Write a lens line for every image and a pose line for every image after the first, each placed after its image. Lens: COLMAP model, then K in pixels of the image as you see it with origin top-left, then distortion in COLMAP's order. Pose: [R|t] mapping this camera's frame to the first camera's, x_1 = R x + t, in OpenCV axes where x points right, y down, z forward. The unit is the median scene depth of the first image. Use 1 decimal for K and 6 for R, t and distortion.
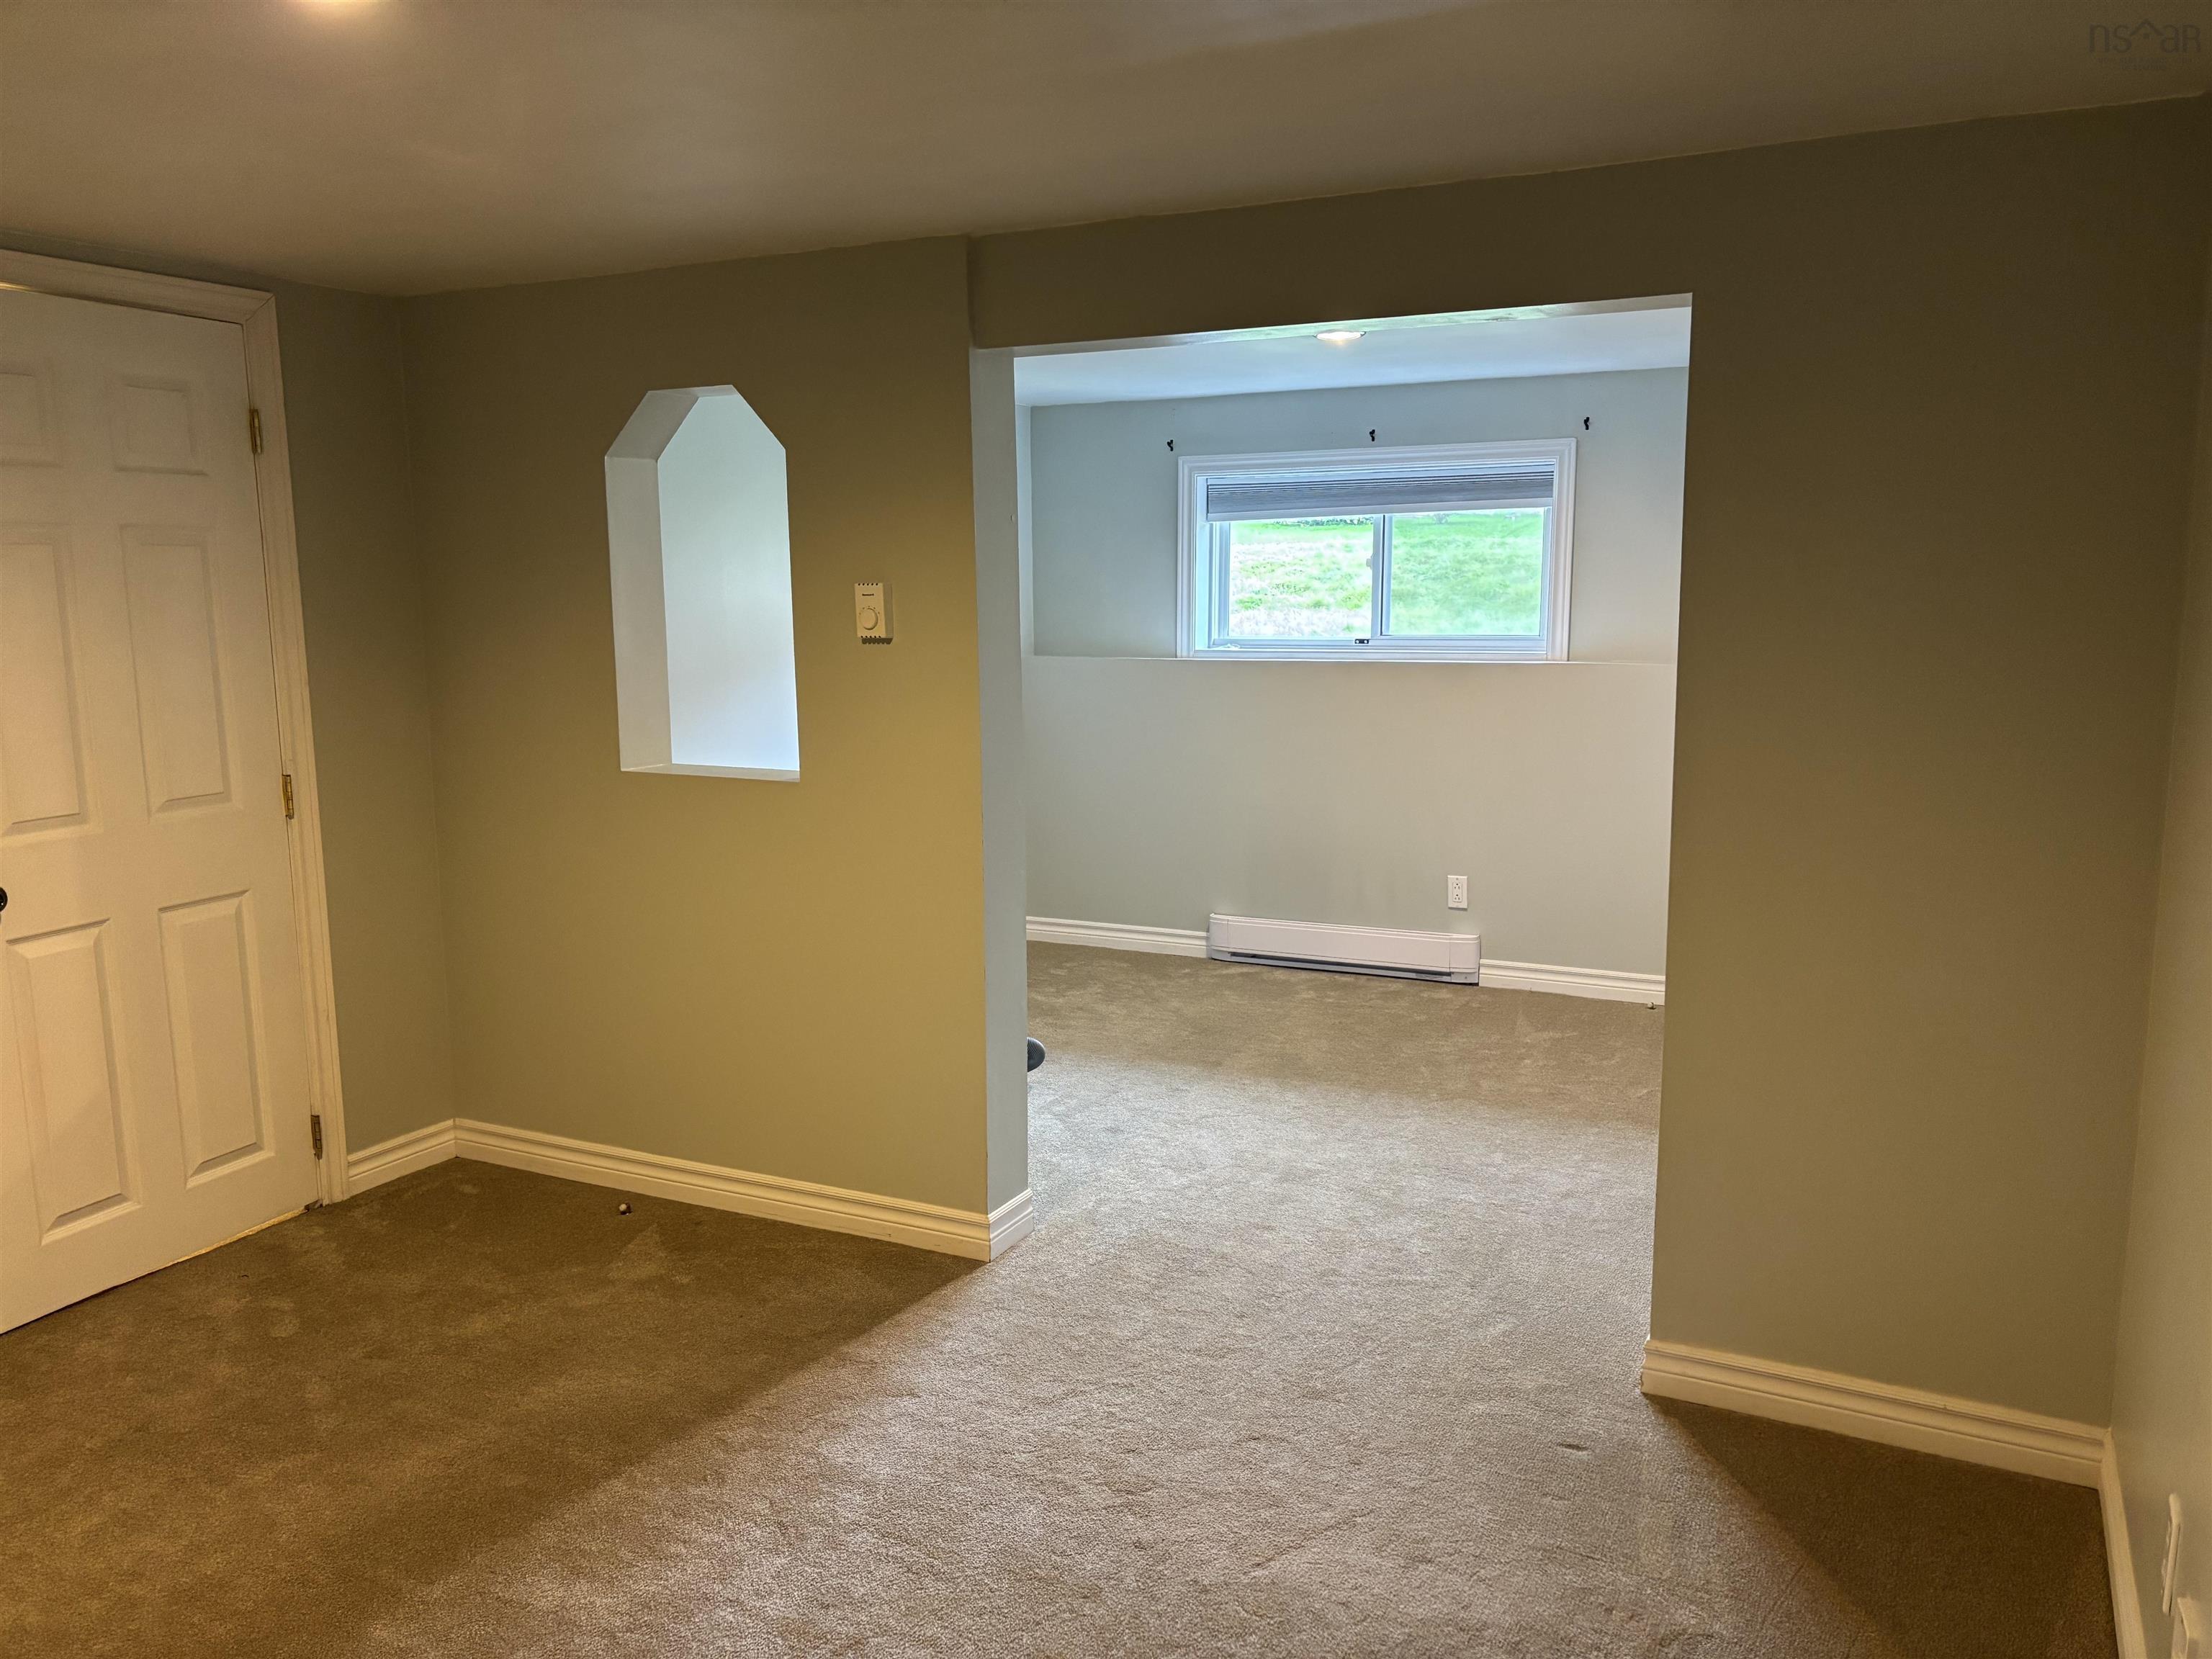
lens RADIAL K [[1670.7, 0, 1091.1], [0, 1670.7, 850.1], [0, 0, 1]] dist [0.047809, -0.055926]
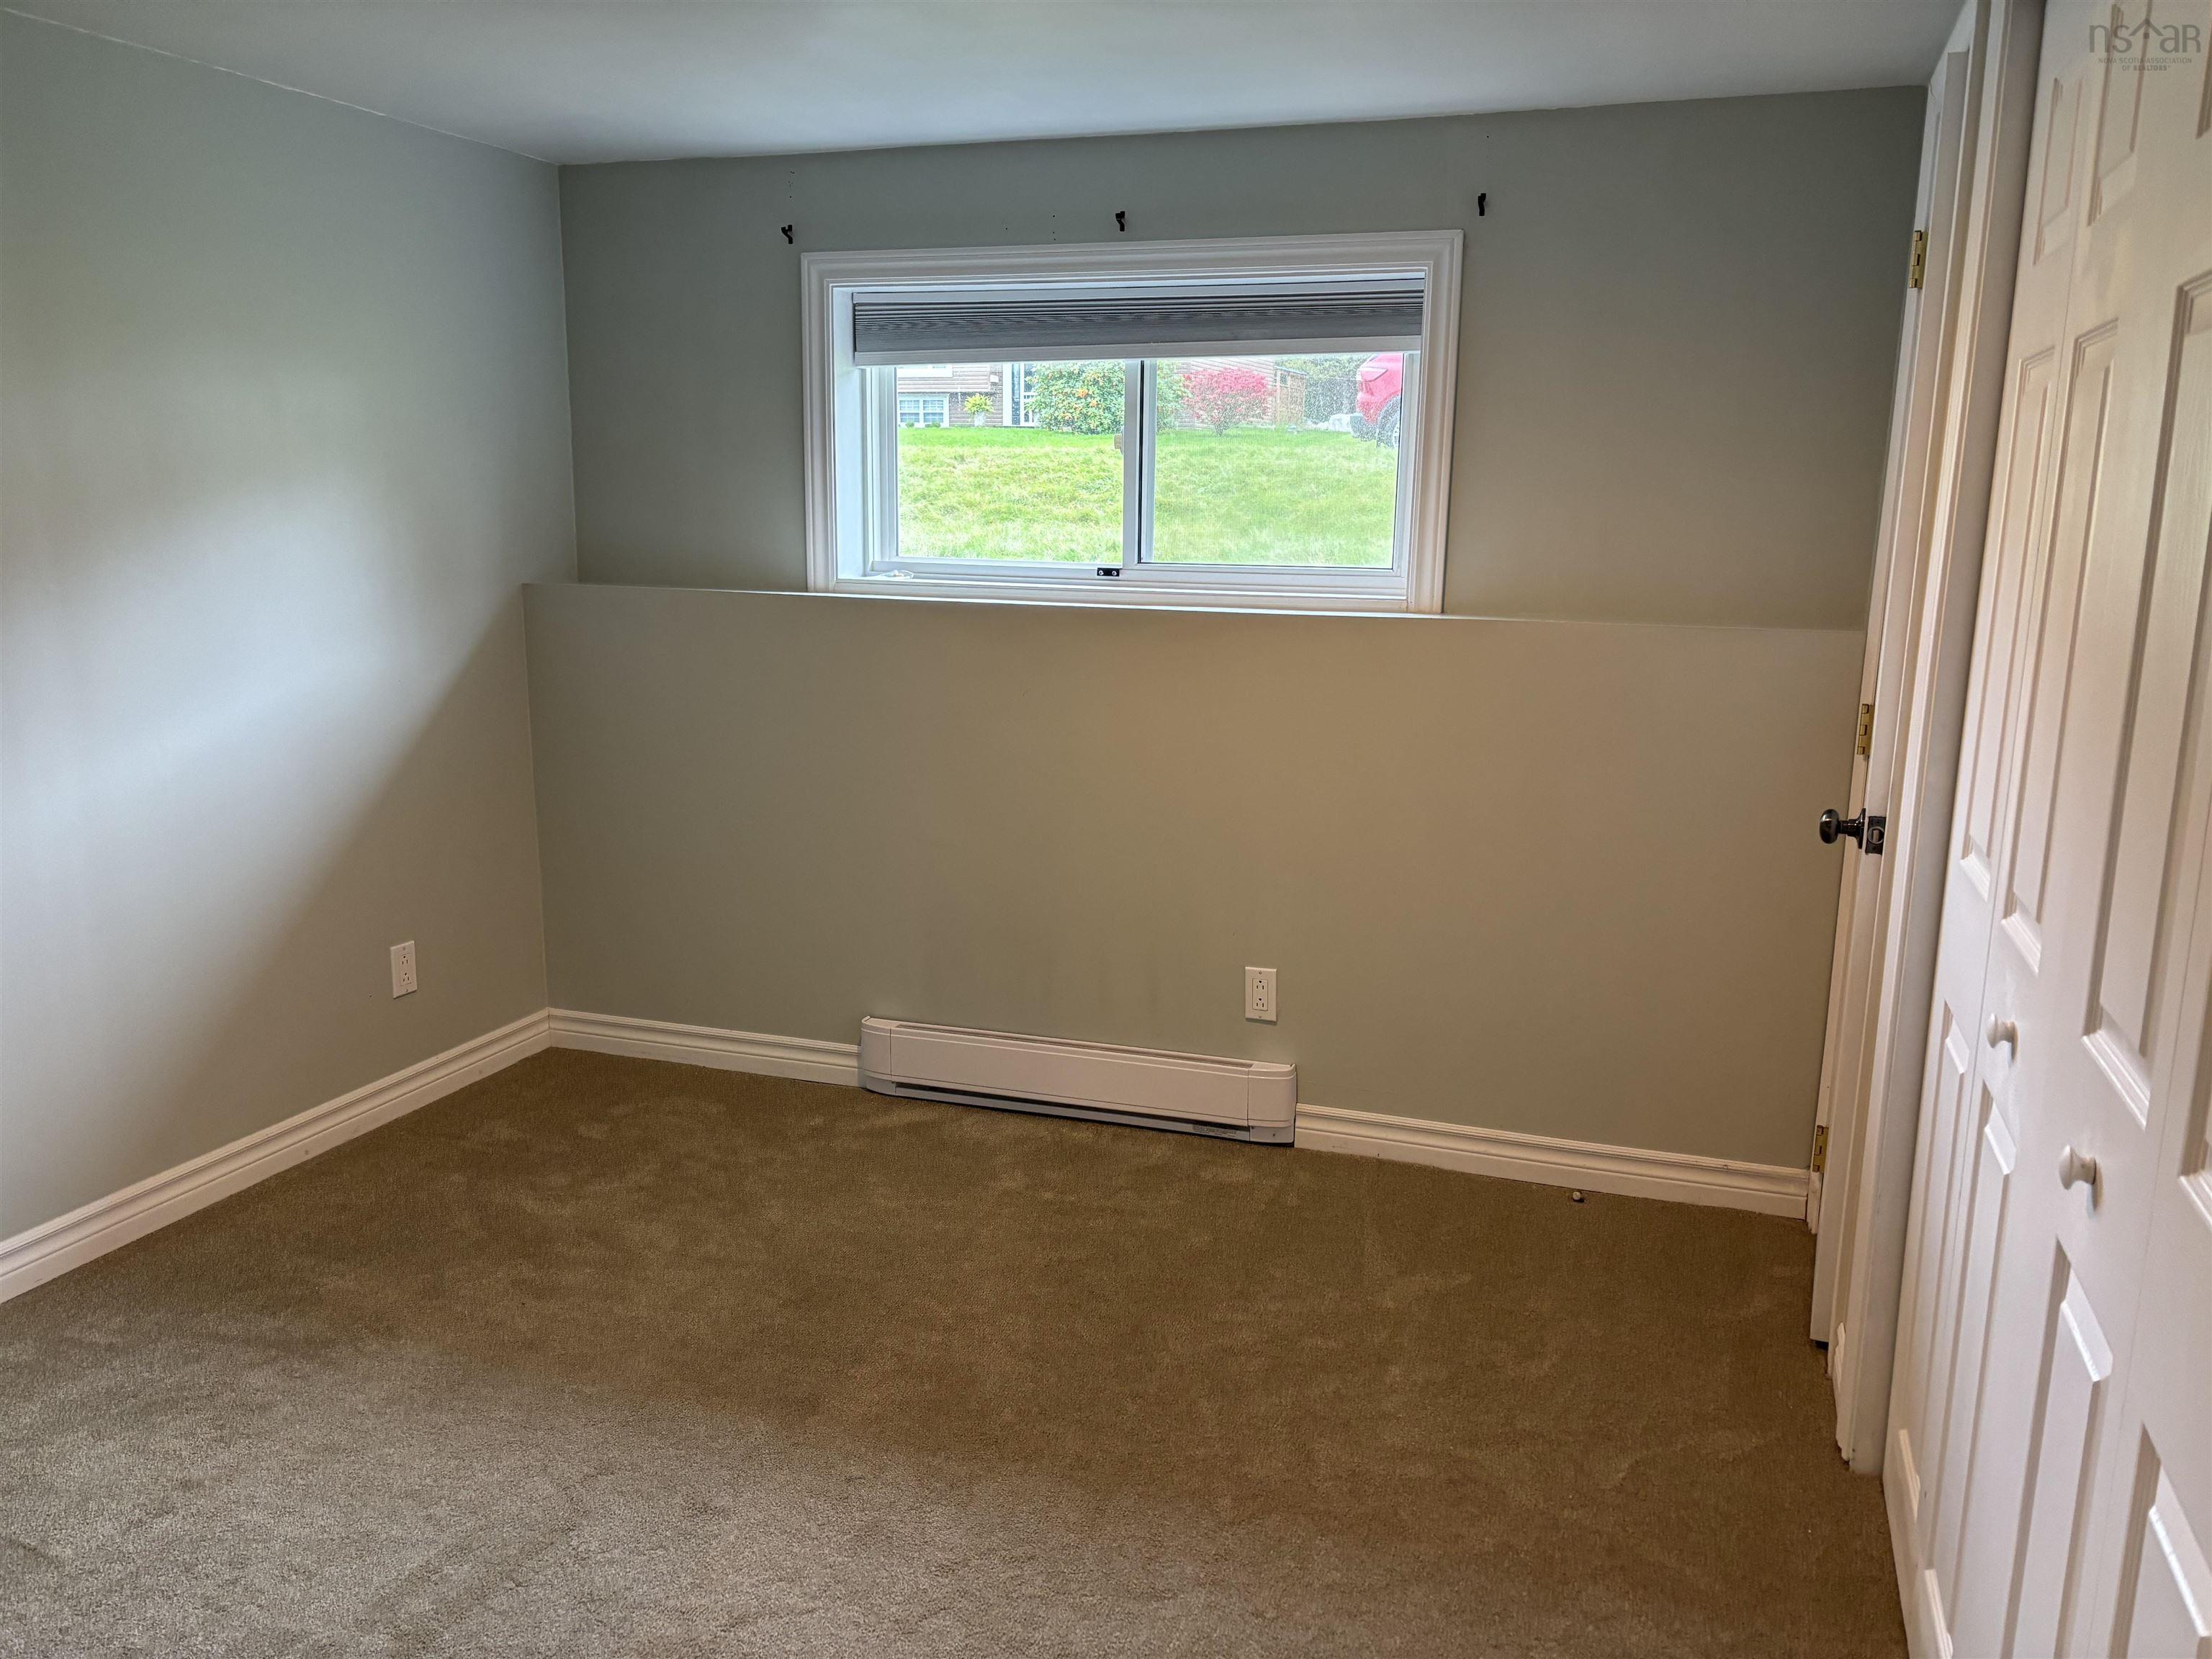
lens RADIAL K [[1670.7, 0, 1123.3], [0, 1670.7, 845.4], [0, 0, 1]] dist [0.047809, -0.055926]
pose [[0.988987, -0.006195, 0.147873, 0.086656], [-0.000830, 0.998876, 0.047402, -0.061069], [-0.148001, -0.047002, 0.987870, 0.443320]]
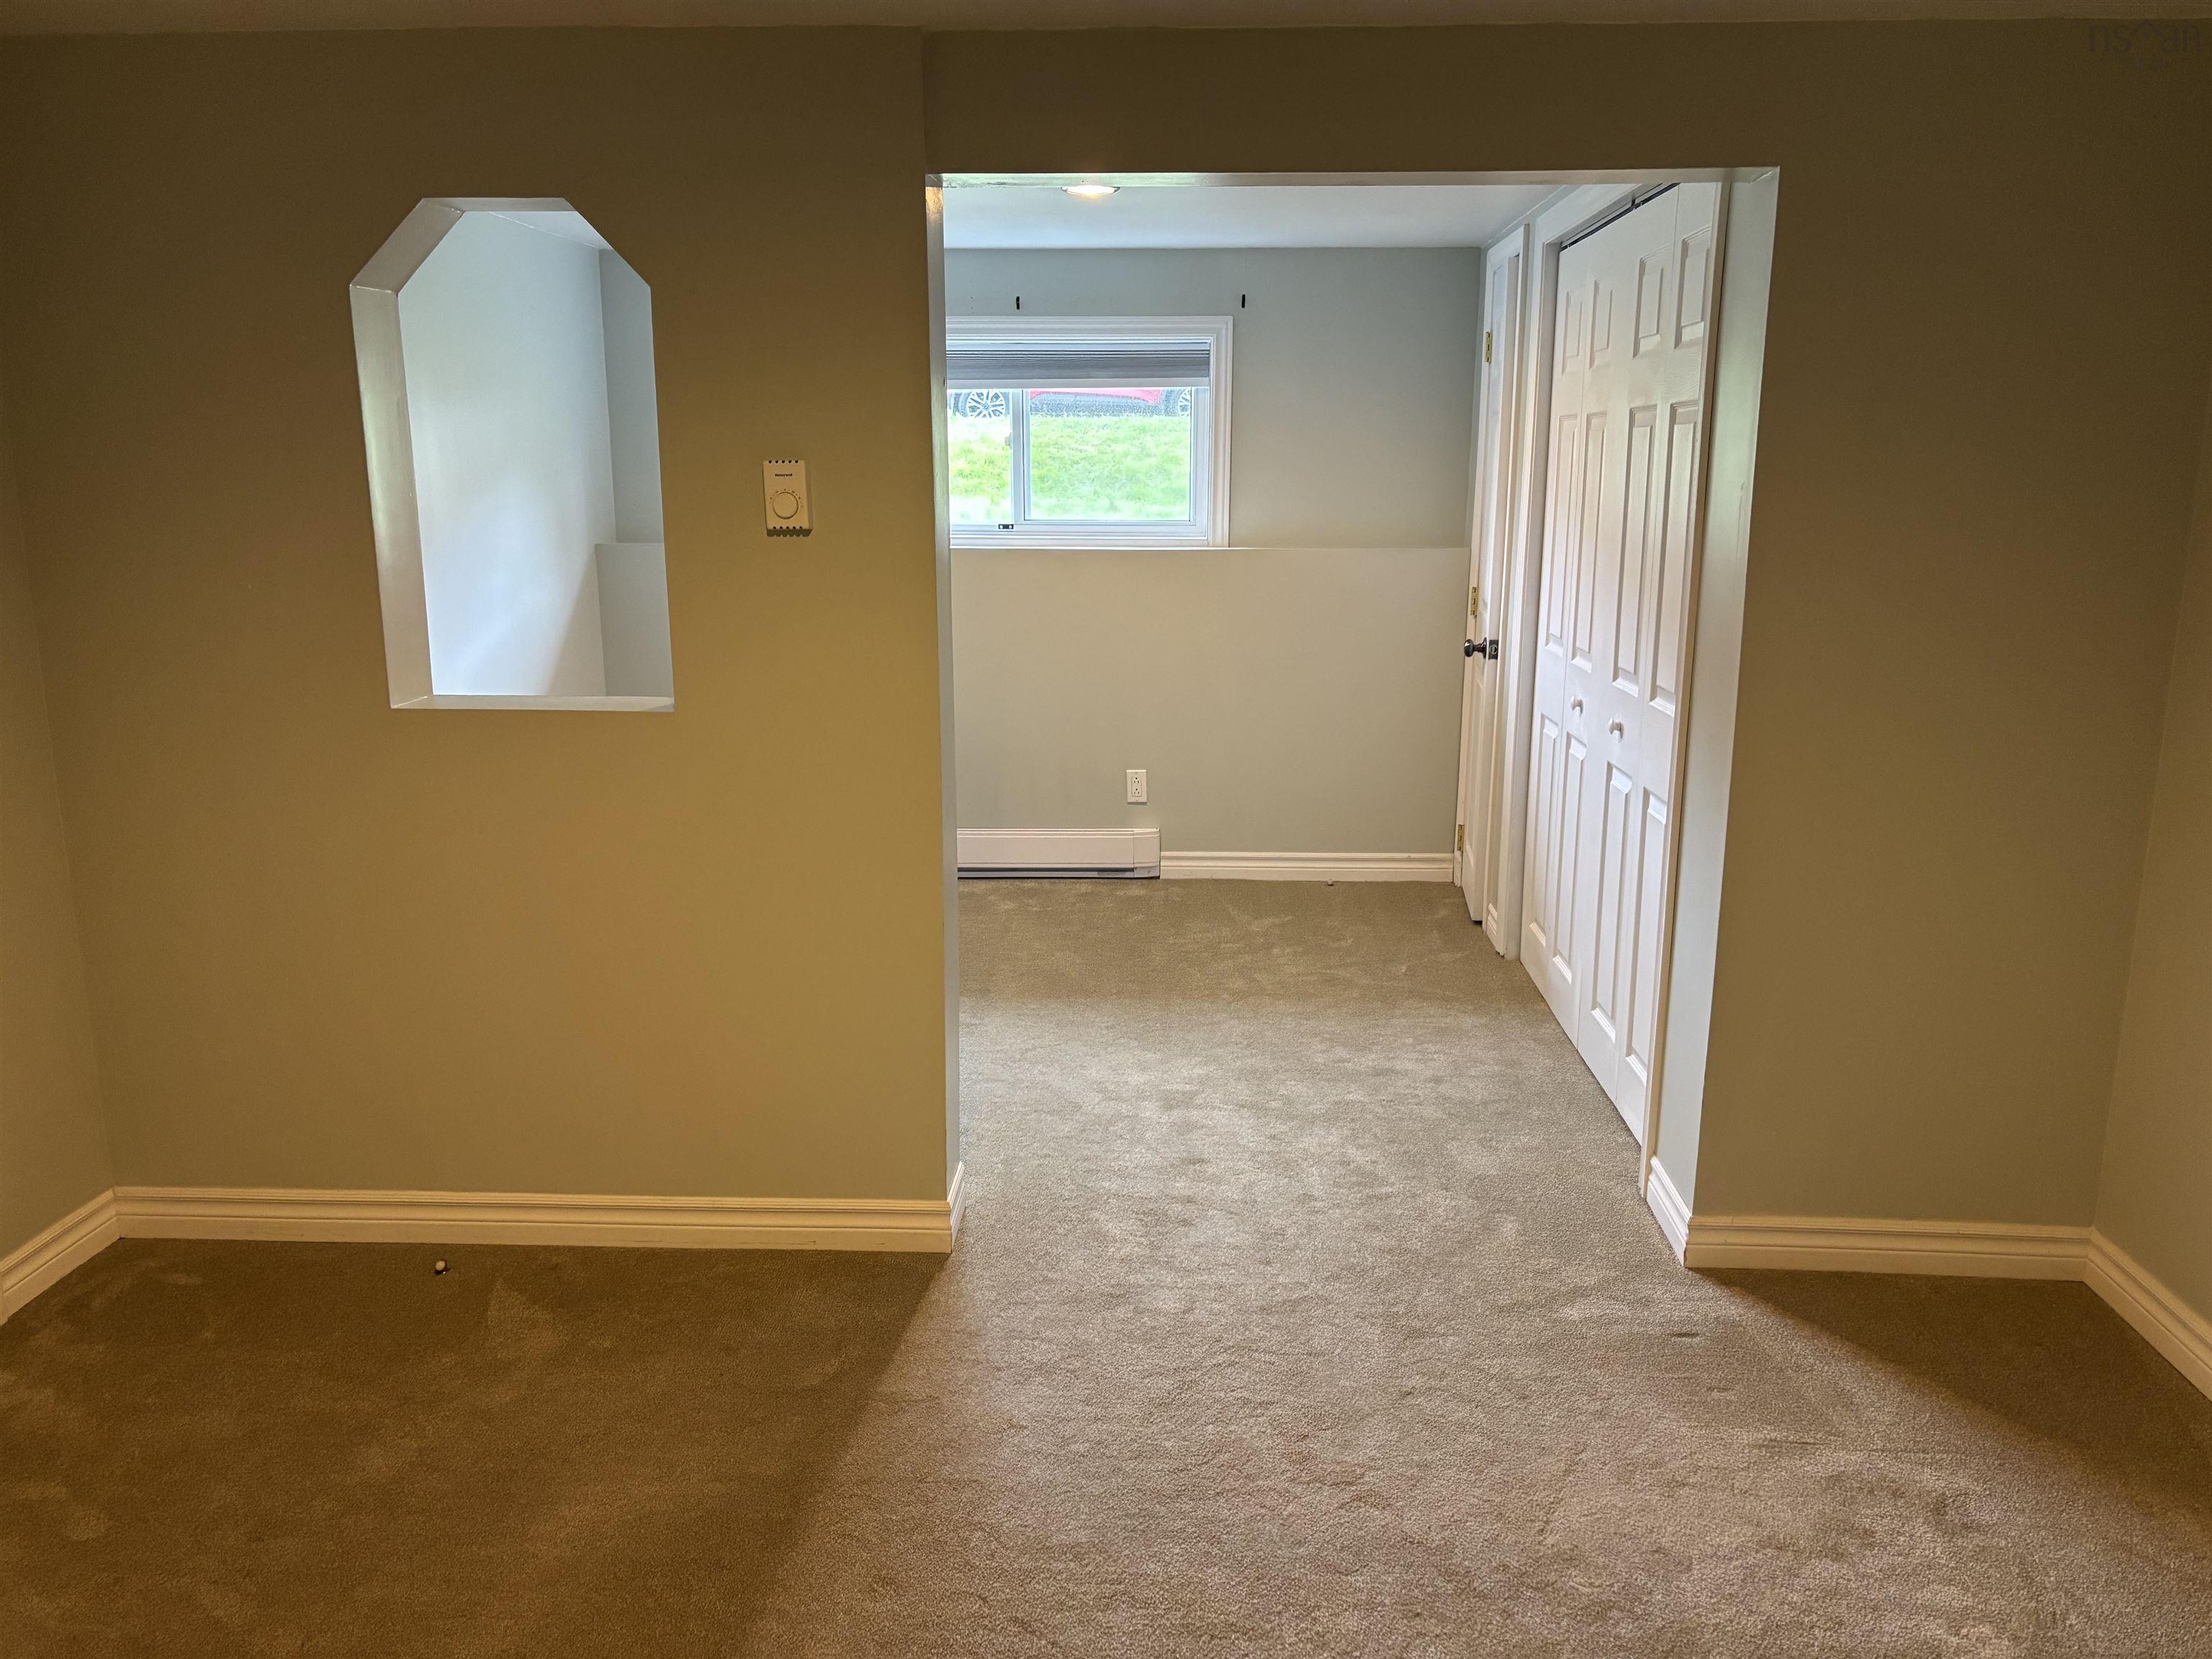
lens RADIAL K [[1670.7, 0, 1101.3], [0, 1670.7, 863.4], [0, 0, 1]] dist [0.047809, -0.055926]
pose [[0.911499, -0.087699, 0.401844, -0.211143], [0.056737, 0.994473, 0.088340, -0.018452], [-0.407371, -0.057723, 0.911437, 0.120703]]
